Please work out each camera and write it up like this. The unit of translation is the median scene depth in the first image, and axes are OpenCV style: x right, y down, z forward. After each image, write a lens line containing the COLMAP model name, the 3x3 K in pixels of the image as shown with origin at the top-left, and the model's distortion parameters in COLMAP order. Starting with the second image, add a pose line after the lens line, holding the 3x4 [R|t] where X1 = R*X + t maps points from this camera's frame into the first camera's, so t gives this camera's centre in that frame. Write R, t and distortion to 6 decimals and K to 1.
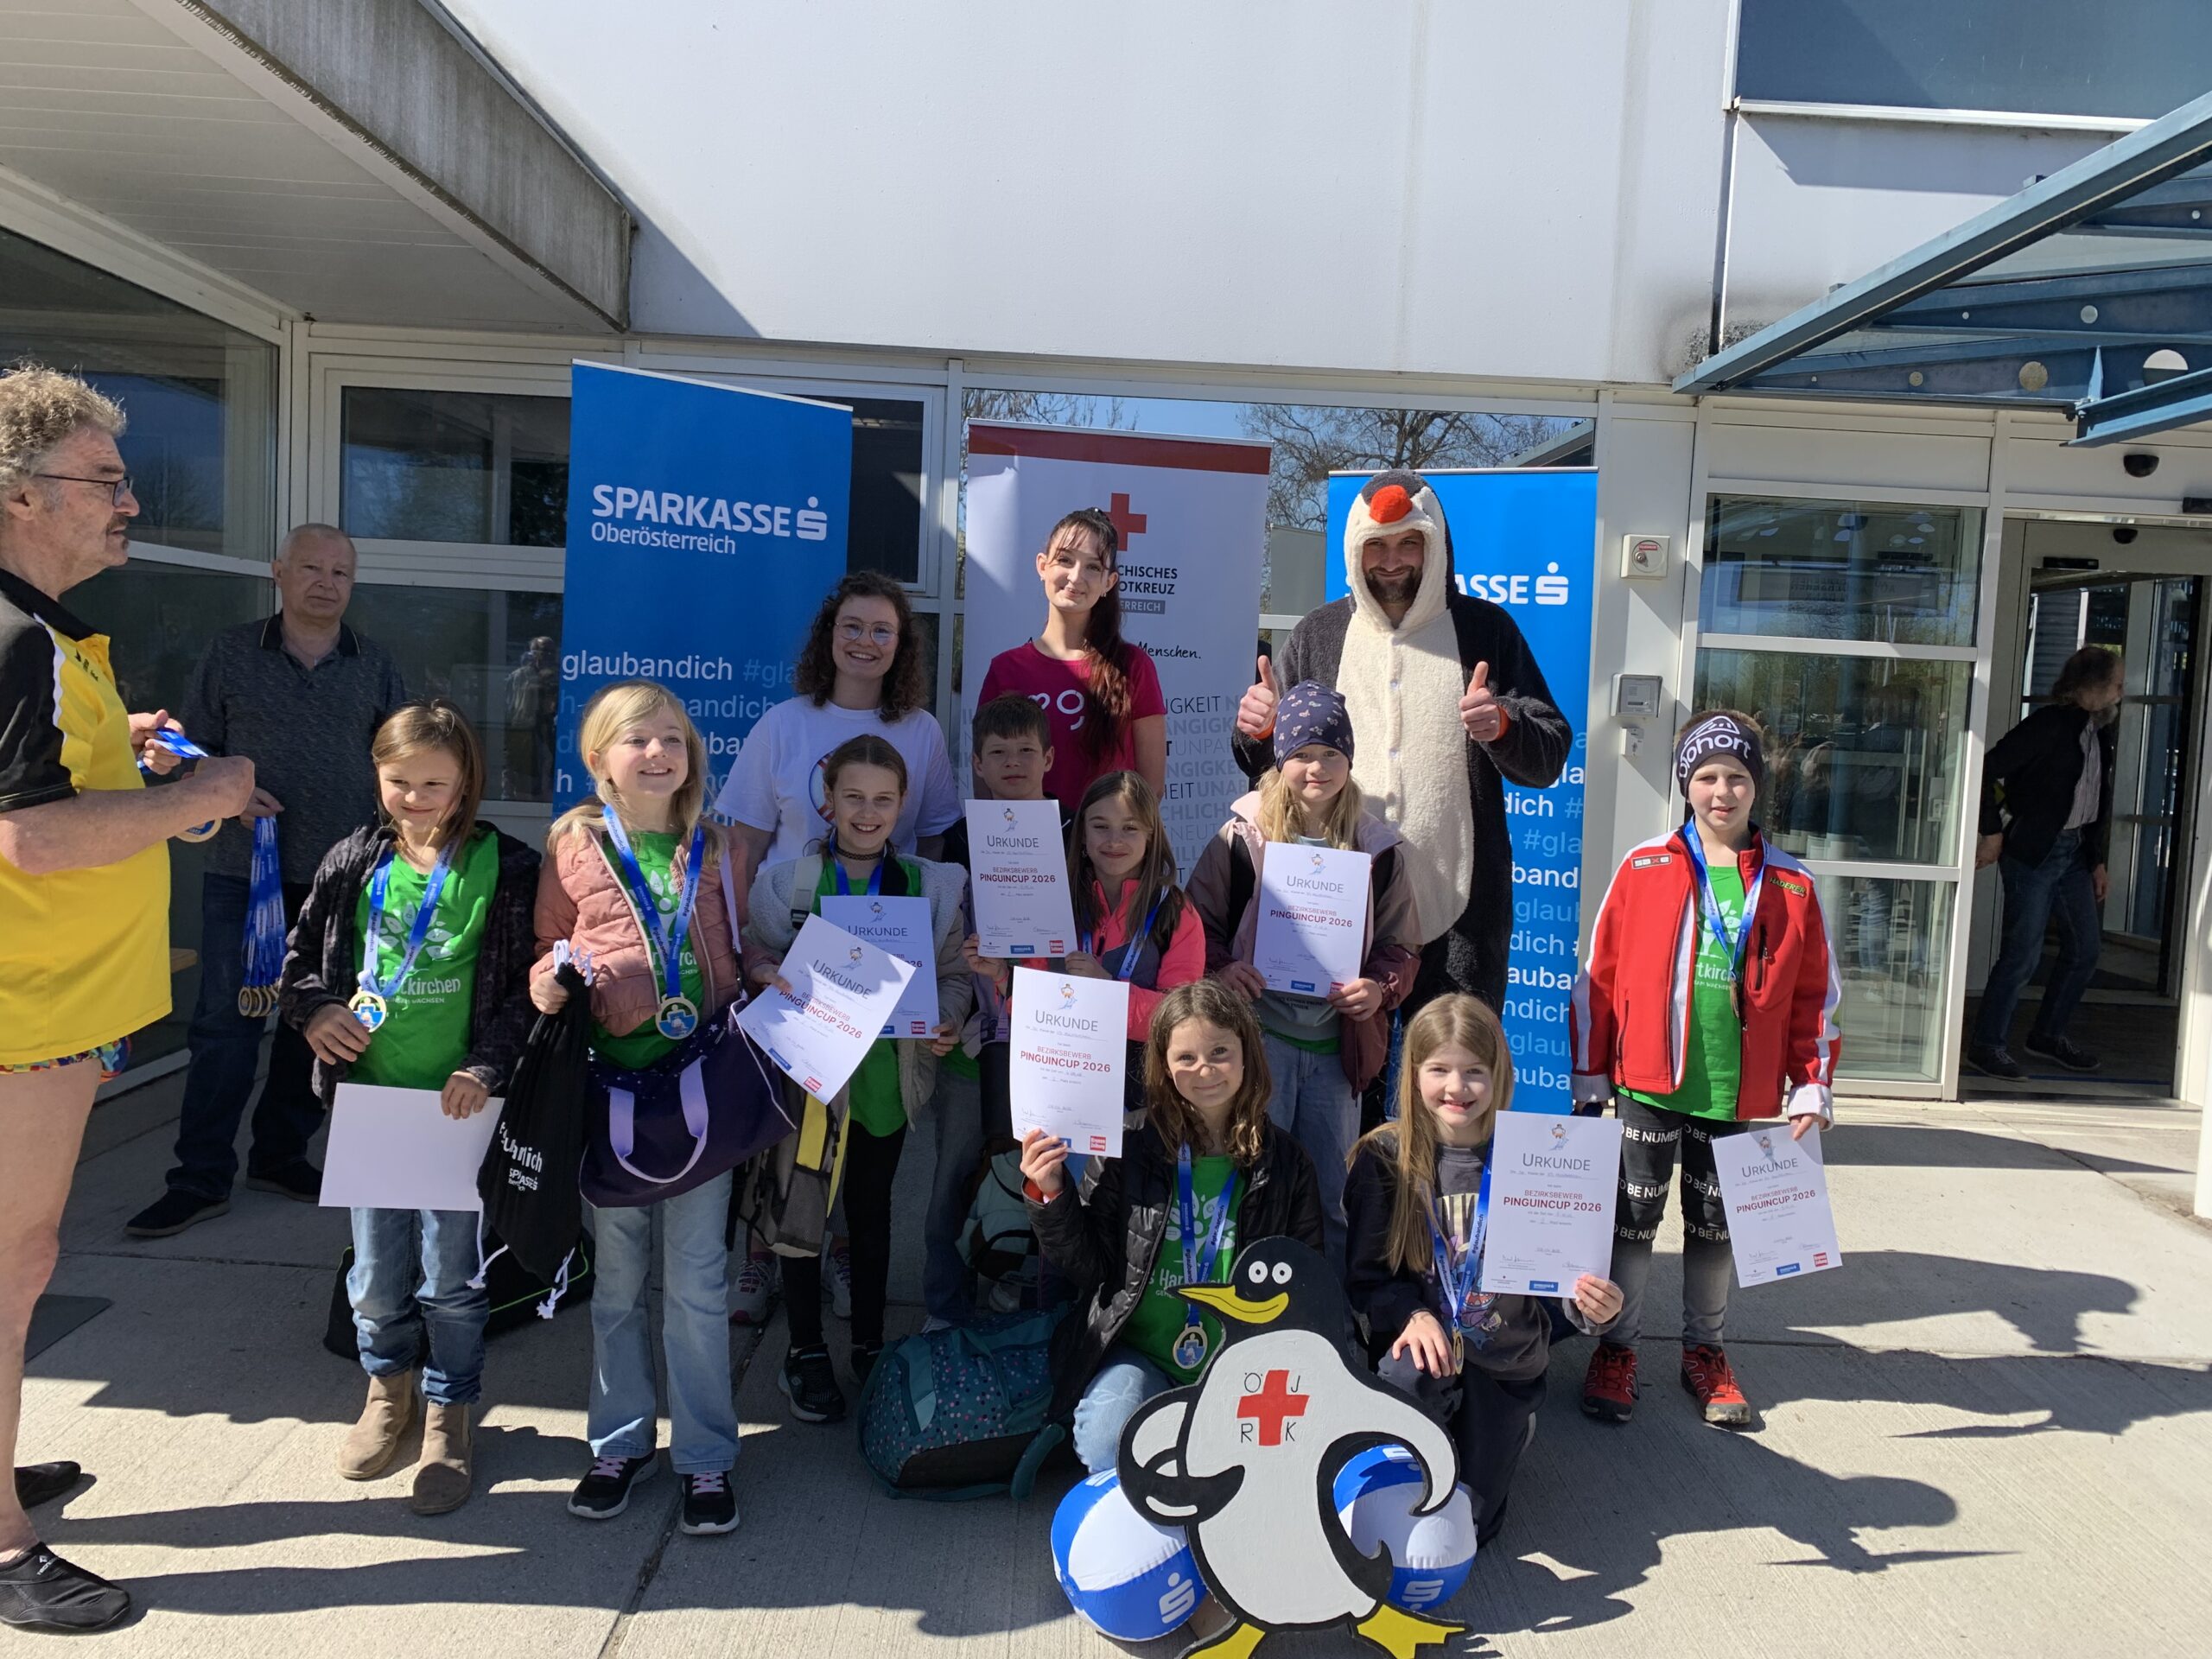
lens RADIAL K [[1693.8, 0, 1111.5], [0, 1693.8, 840.6], [0, 0, 1]] dist [0.003305, 0.004391]
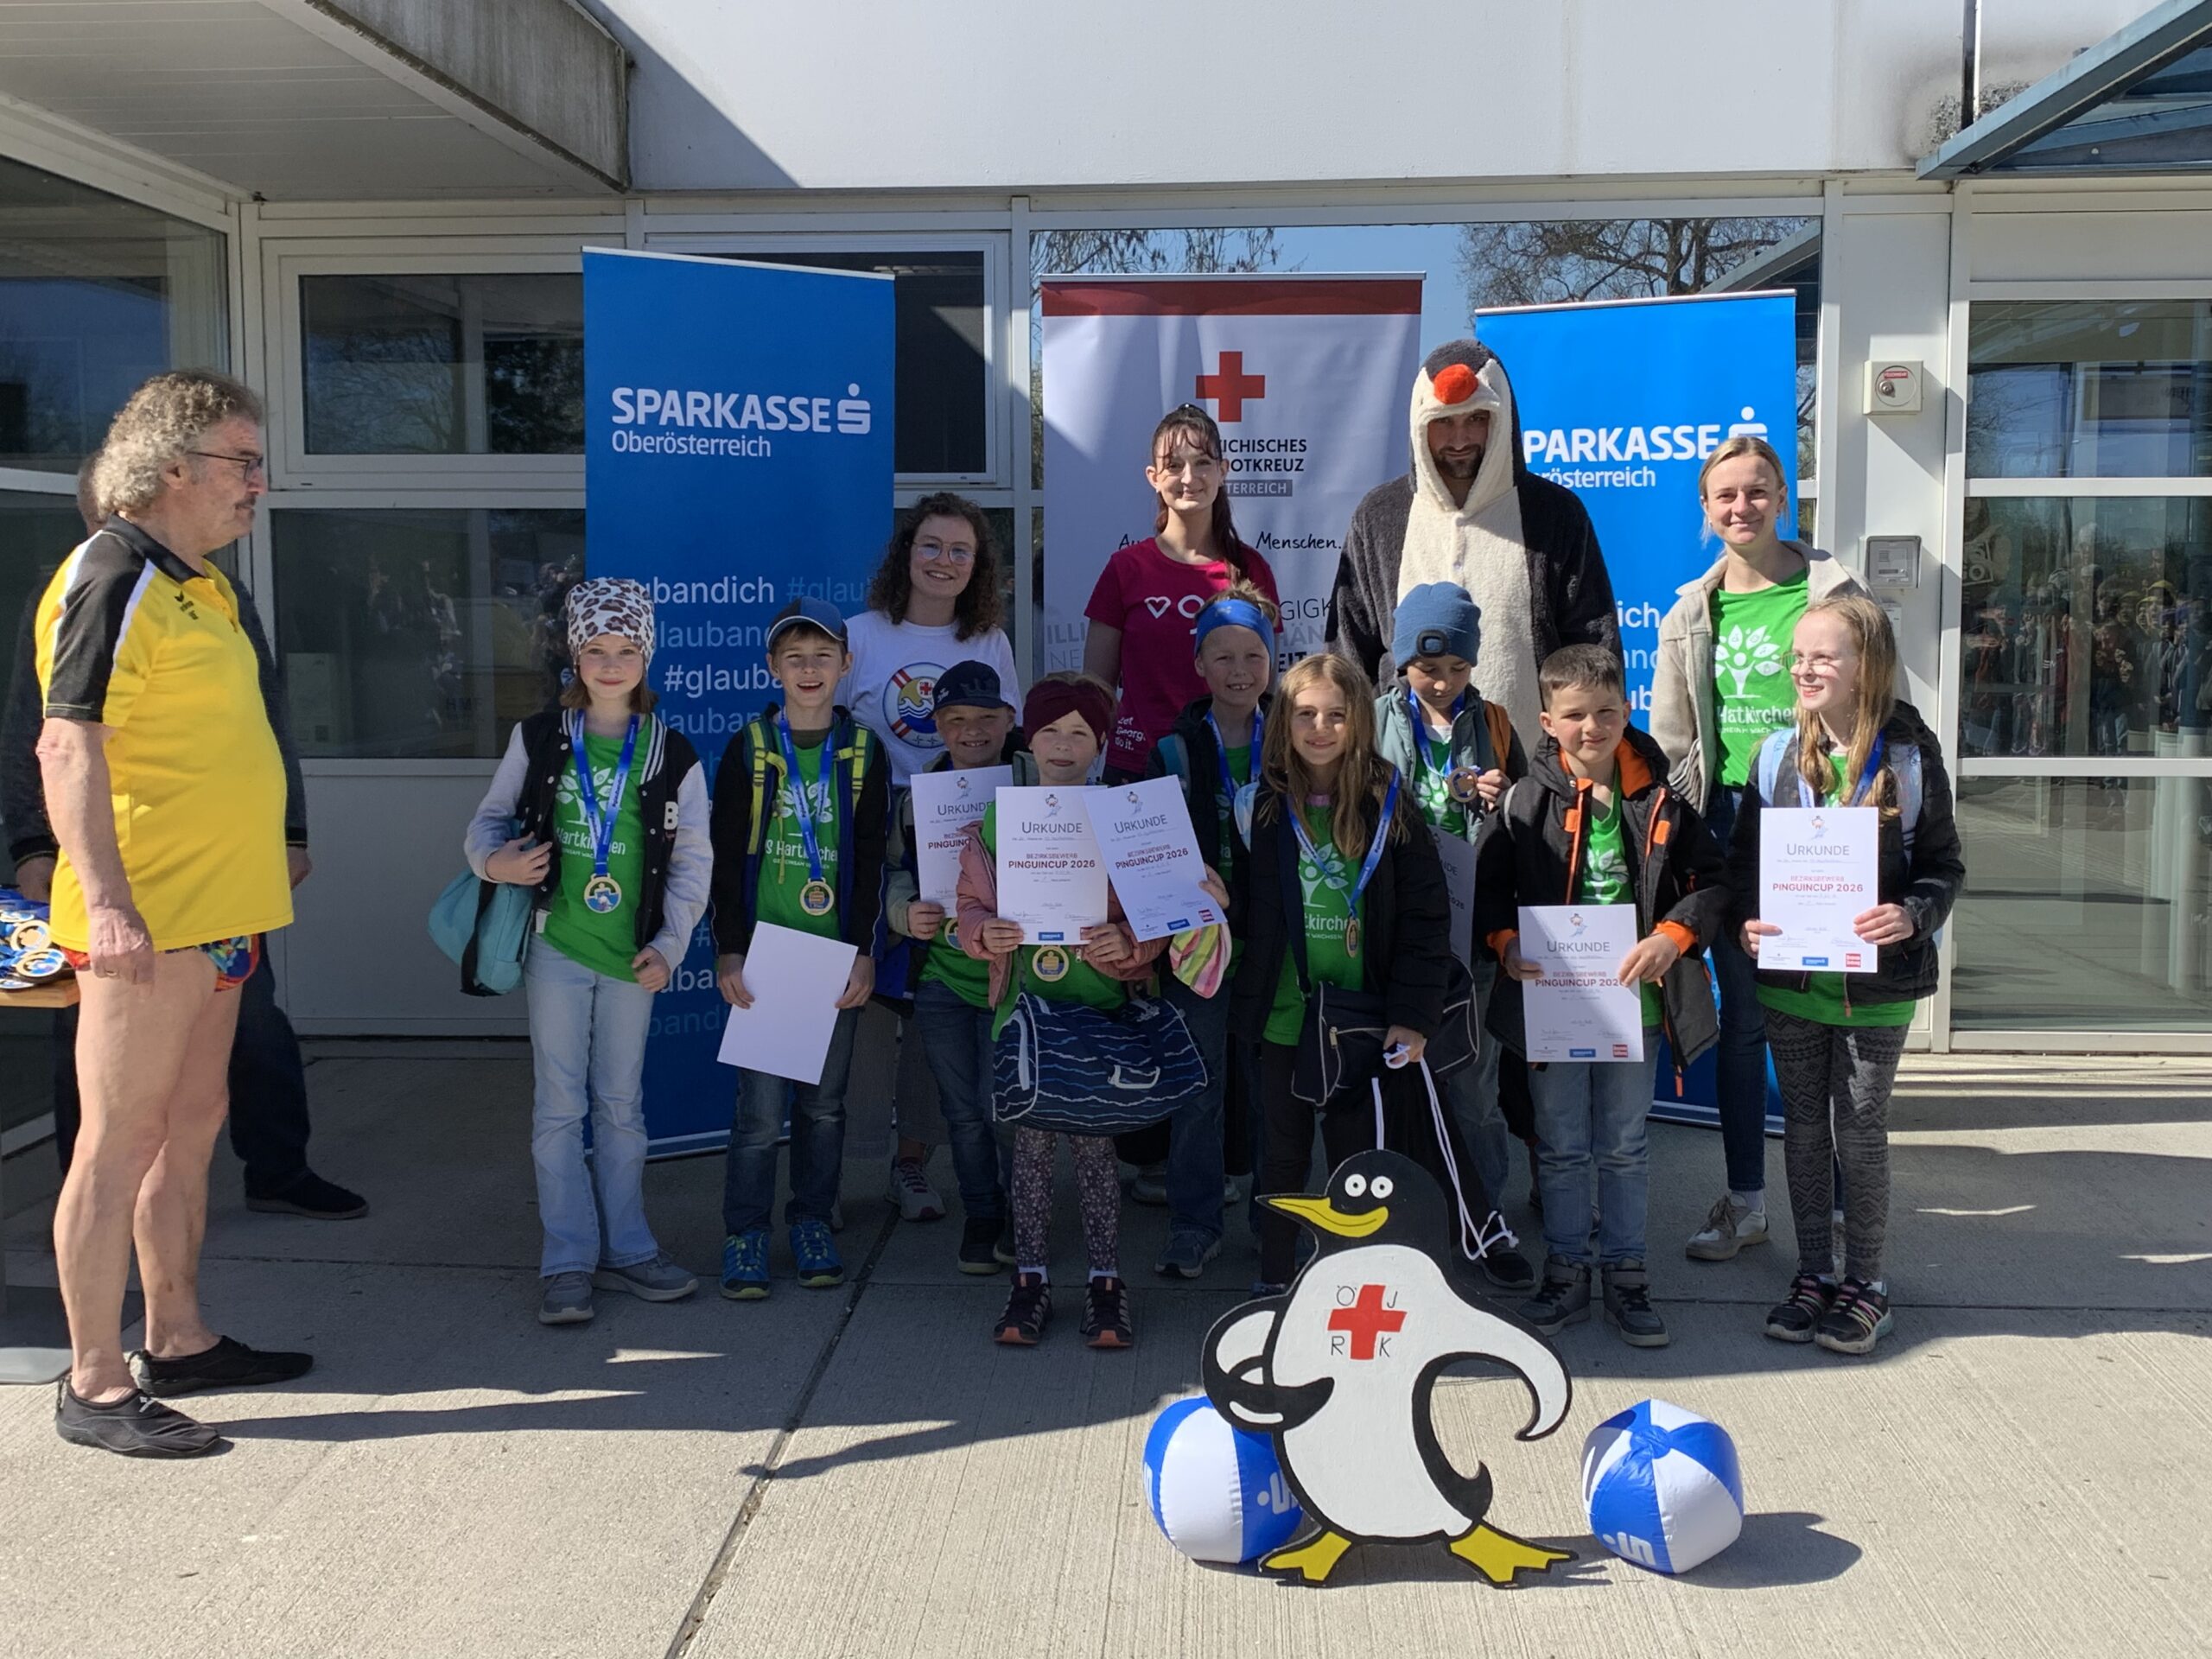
lens RADIAL K [[2379.8, 0, 1092.2], [0, 2379.8, 848.0], [0, 0, 1]] dist [0.040609, 0.000000]
pose [[0.995320, -0.042782, -0.086650, 0.036580], [0.044190, 0.998919, 0.014405, 0.019990], [0.085940, -0.018166, 0.996135, -0.197042]]
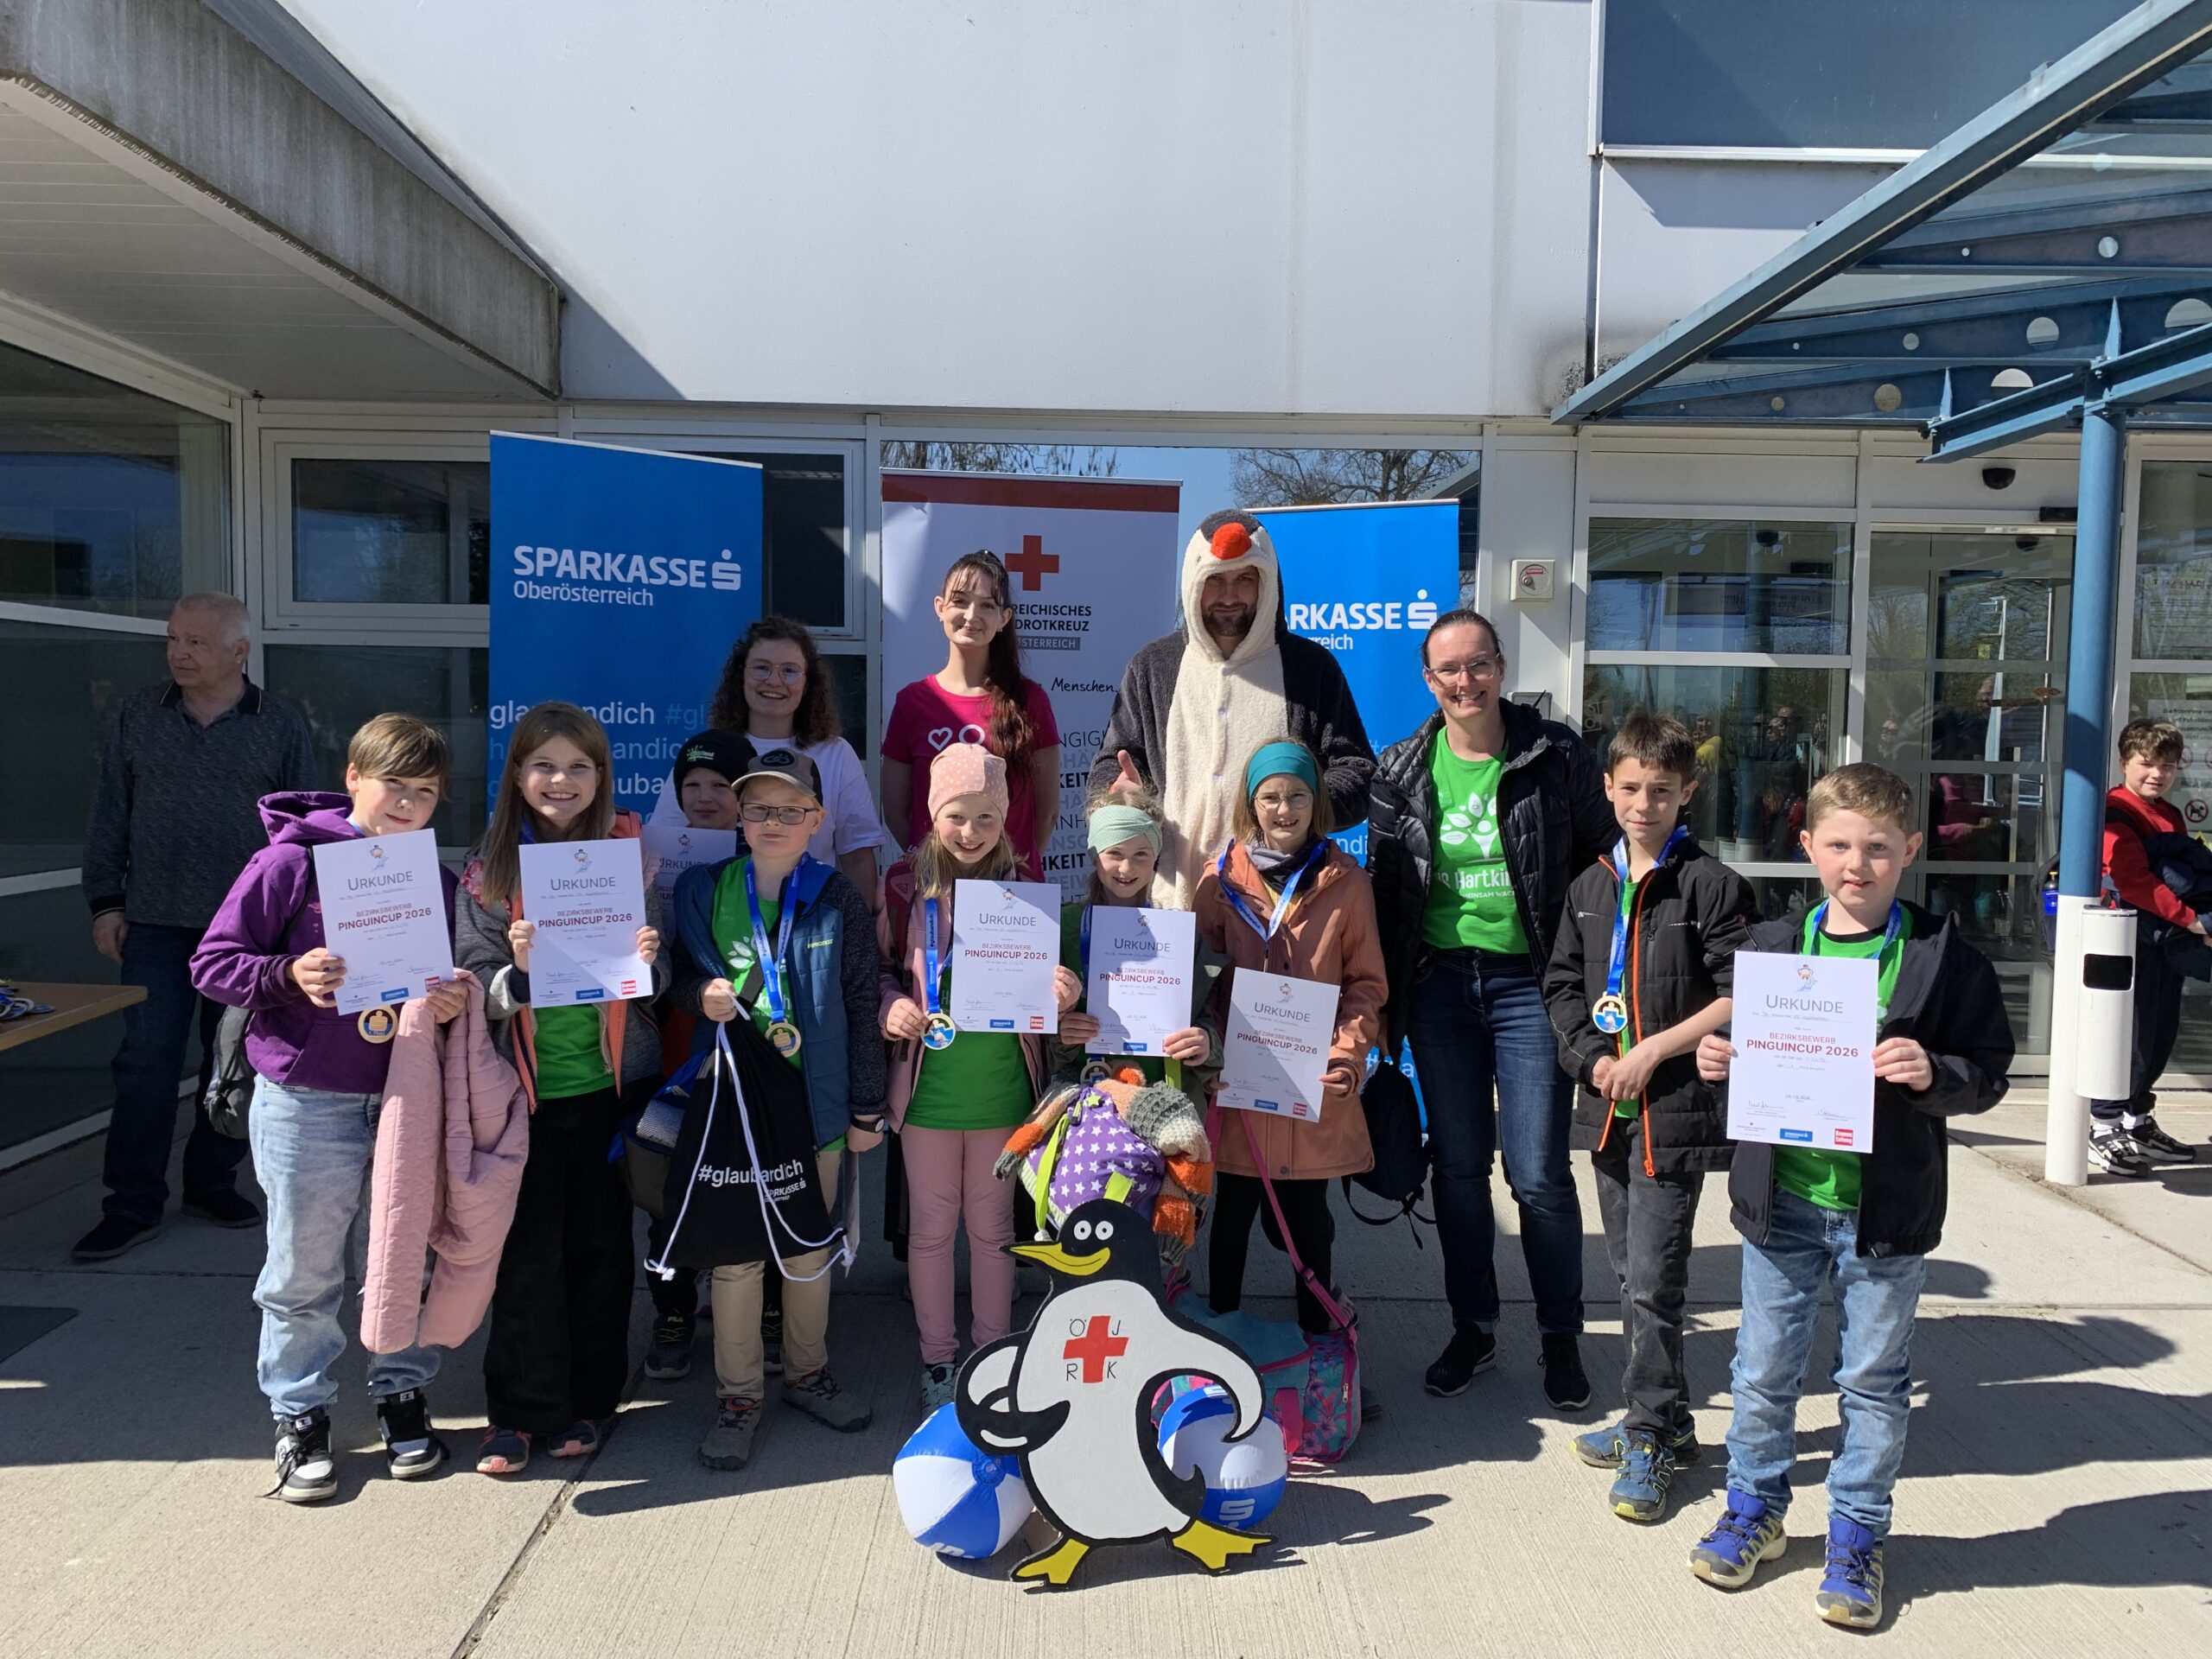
lens RADIAL K [[1693.8, 0, 1112.7], [0, 1693.8, 865.8], [0, 0, 1]] dist [0.003305, 0.004391]
pose [[0.999471, -0.032513, -0.000456, 0.060853], [0.032509, 0.999440, -0.007901, 0.012235], [0.000712, 0.007882, 0.999969, -0.064853]]
